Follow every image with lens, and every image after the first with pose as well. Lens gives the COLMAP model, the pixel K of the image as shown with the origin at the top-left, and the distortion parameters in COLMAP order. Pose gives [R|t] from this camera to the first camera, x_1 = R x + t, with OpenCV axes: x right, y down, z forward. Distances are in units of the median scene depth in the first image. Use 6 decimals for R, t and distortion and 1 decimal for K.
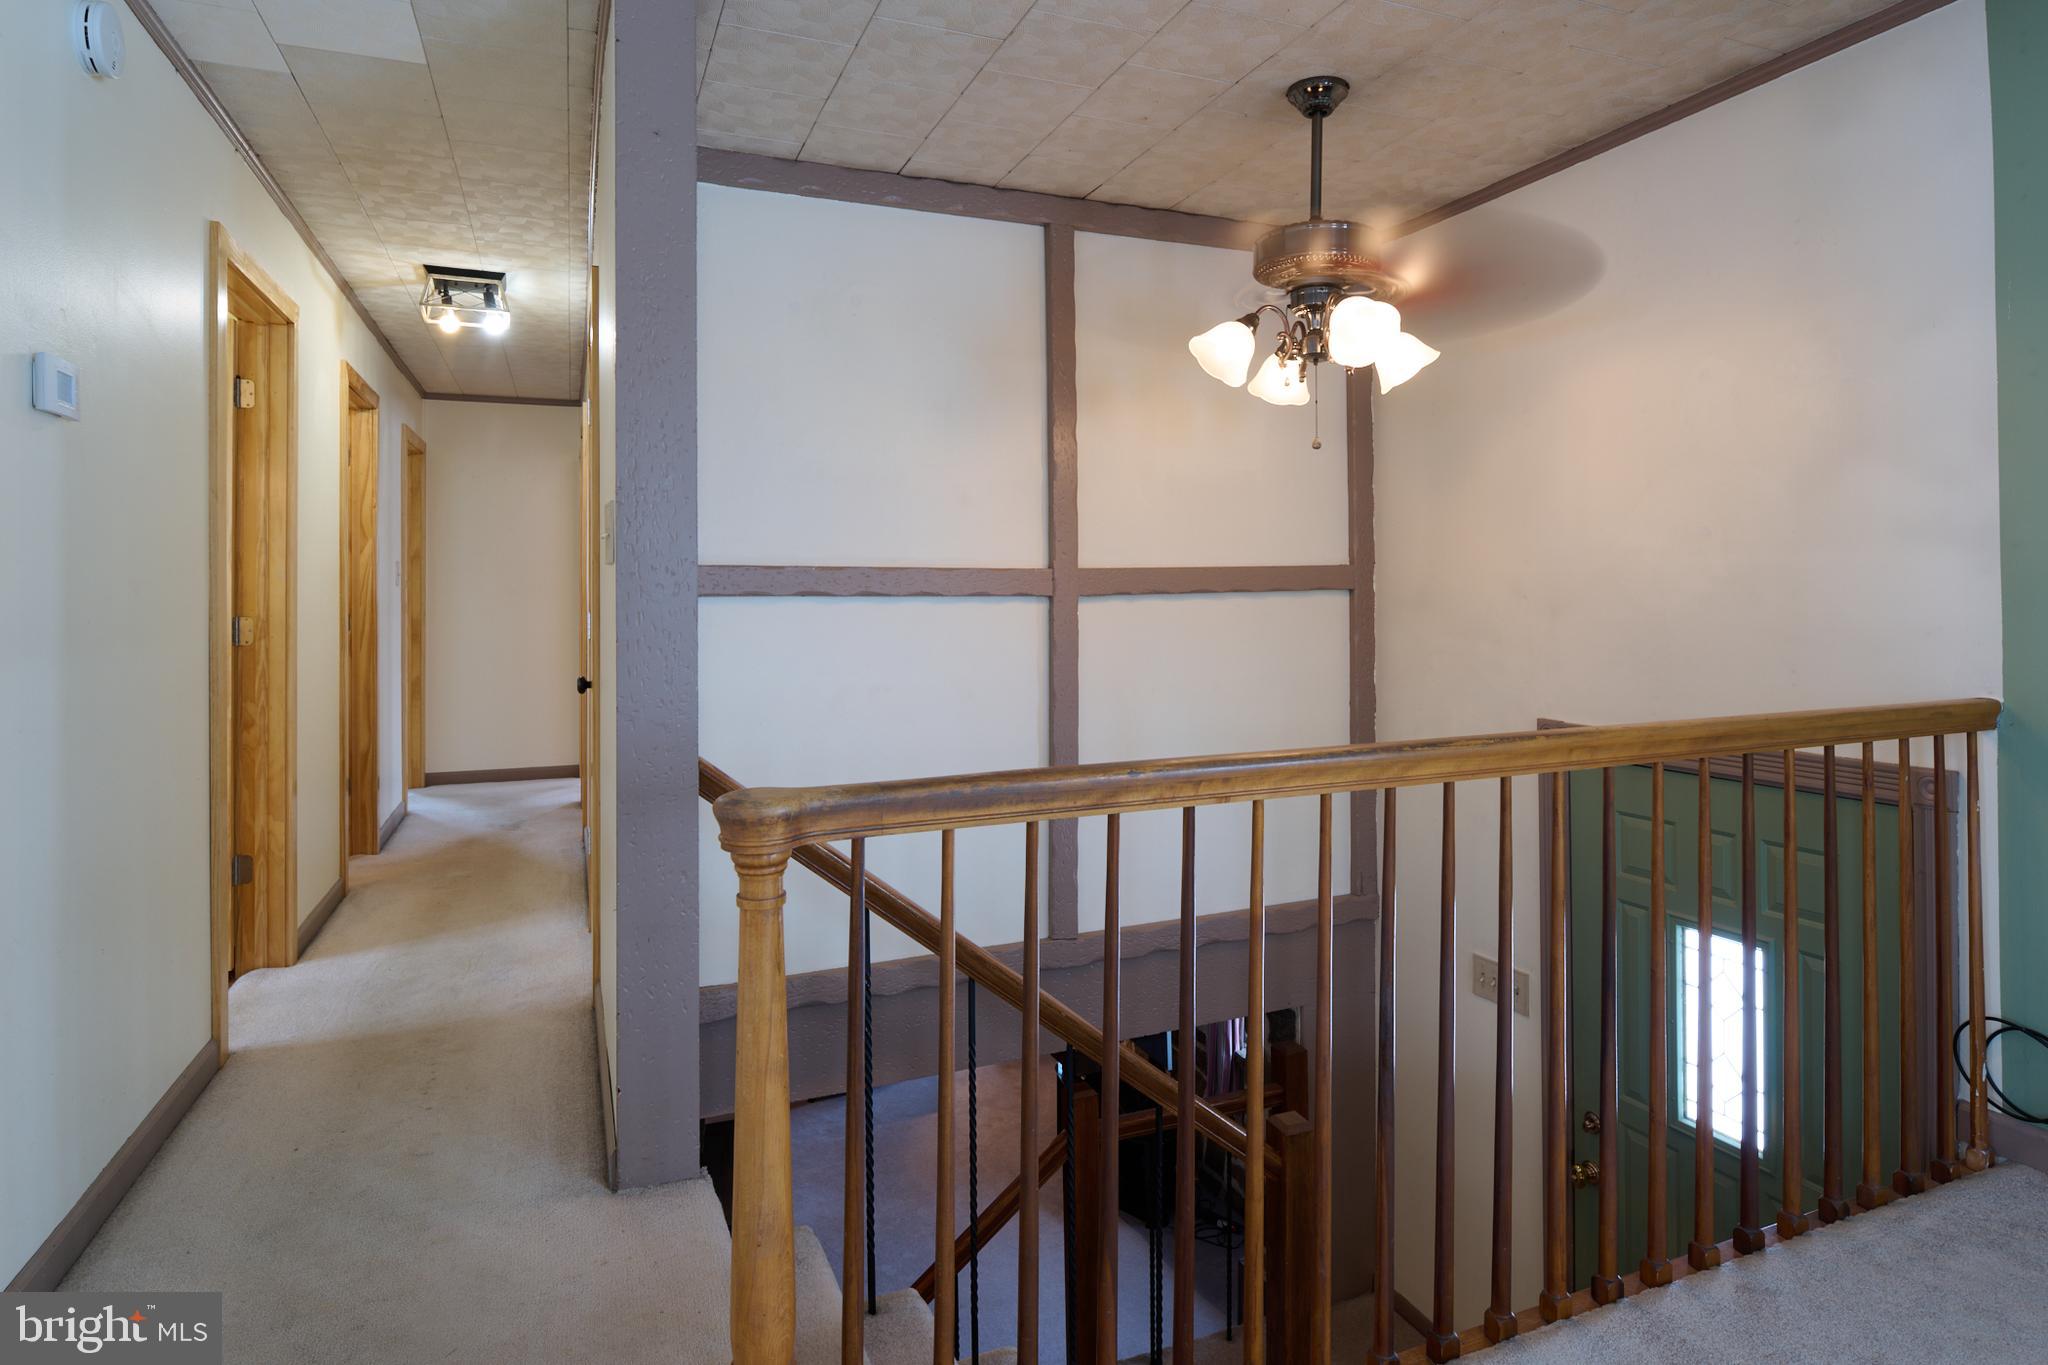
lens RADIAL K [[1131.2, 0, 1021.3], [0, 1131.2, 590.0], [0, 0, 1]] dist [-0.001096, -0.004817]
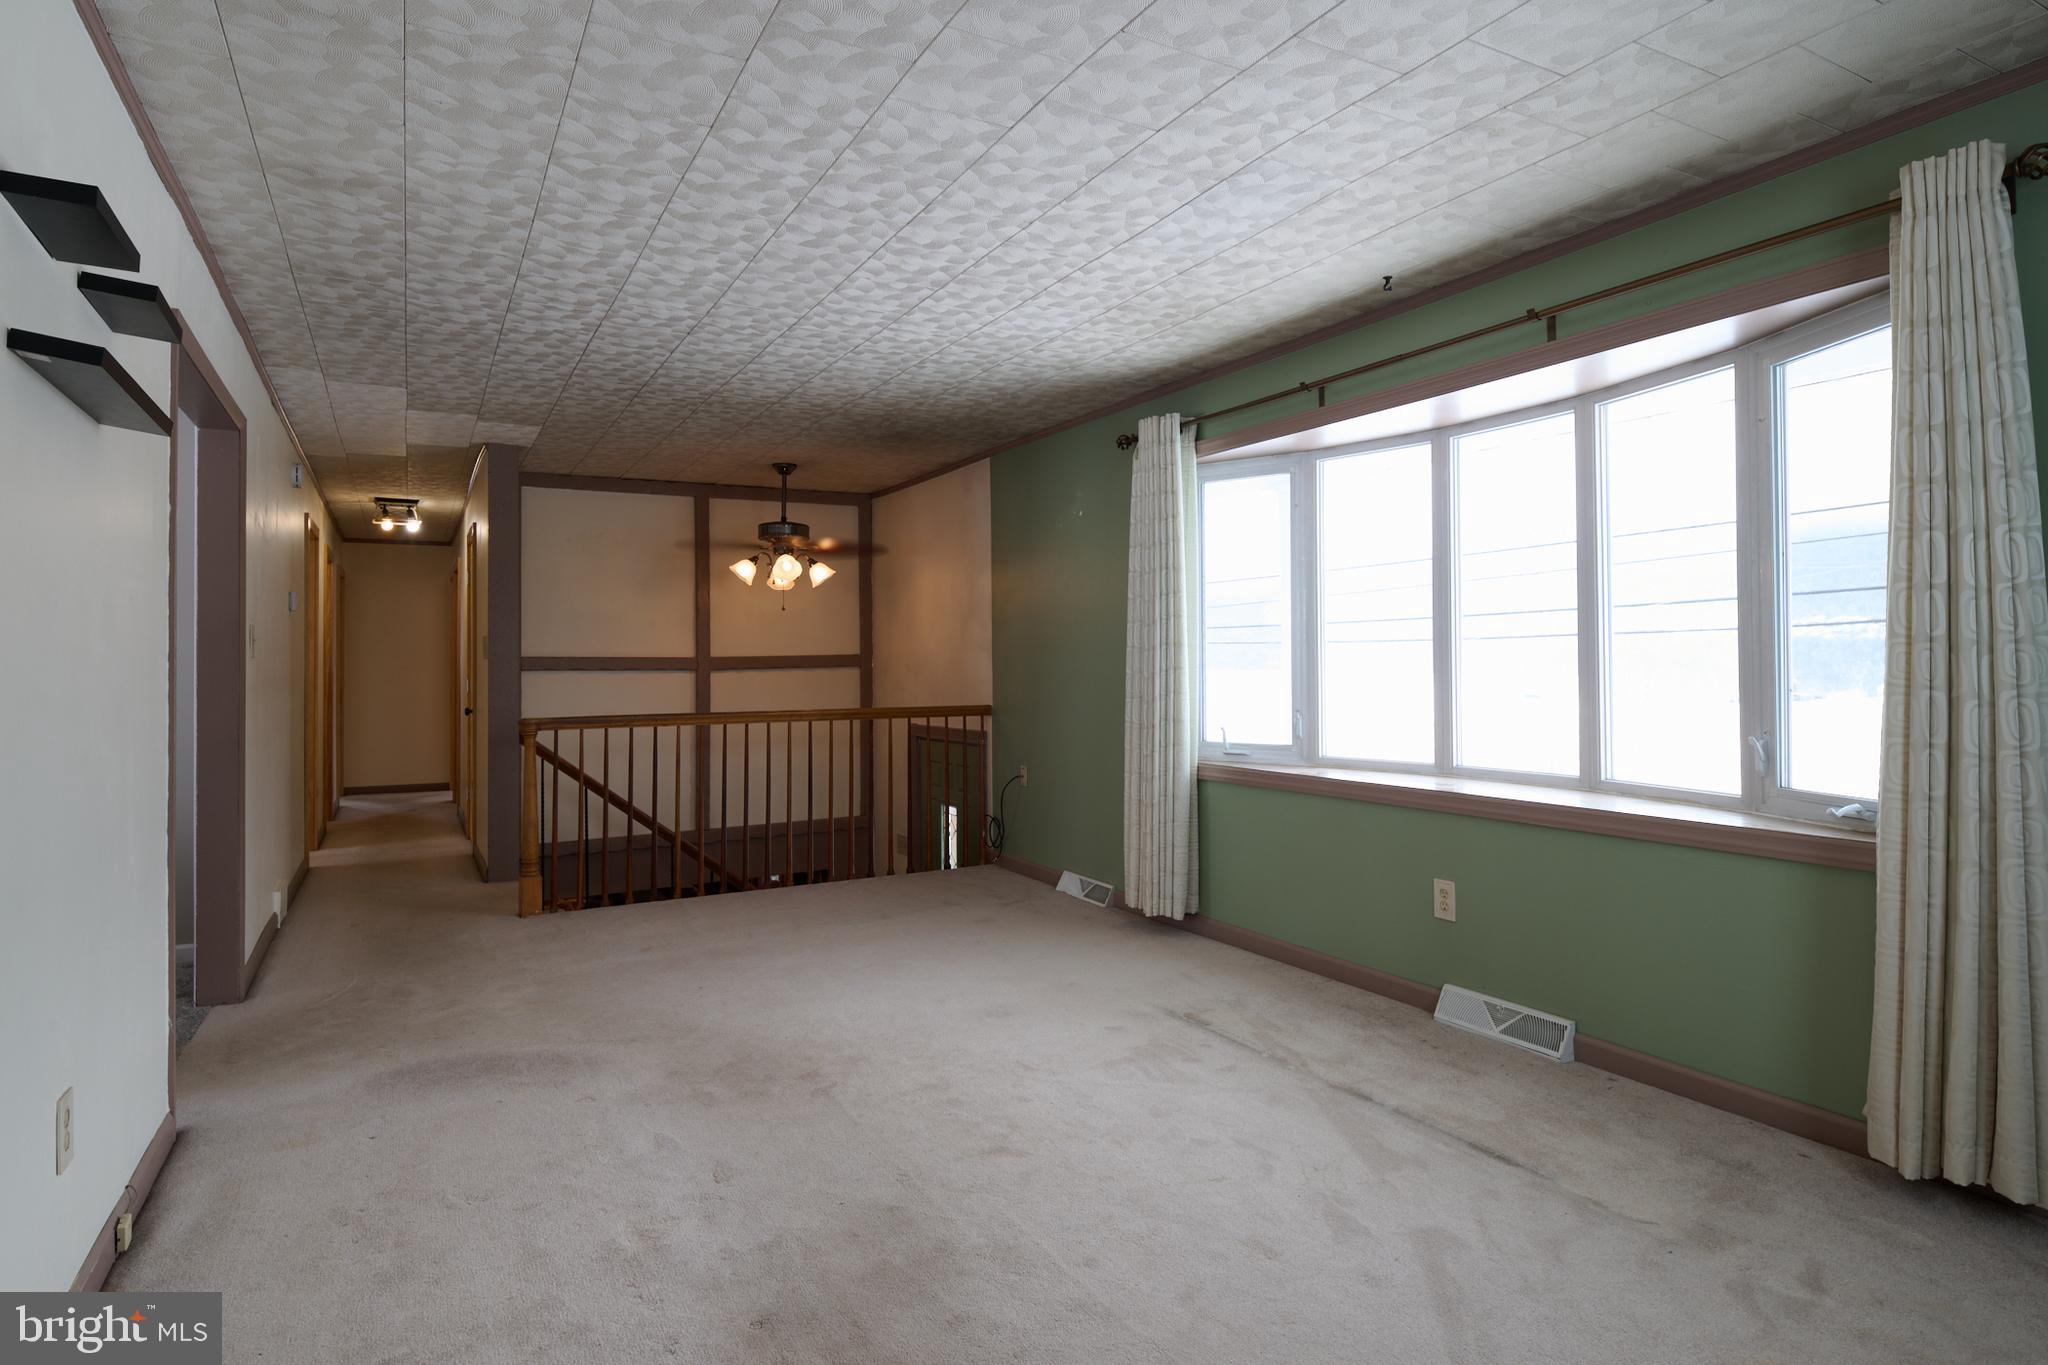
lens RADIAL K [[1131.2, 0, 1049.5], [0, 1131.2, 659.4], [0, 0, 1]] dist [-0.001096, -0.004817]
pose [[0.990838, -0.001698, 0.135046, 0.396162], [0.001931, 0.999997, -0.001594, -0.009749], [-0.135043, 0.001840, 0.990838, -1.206650]]
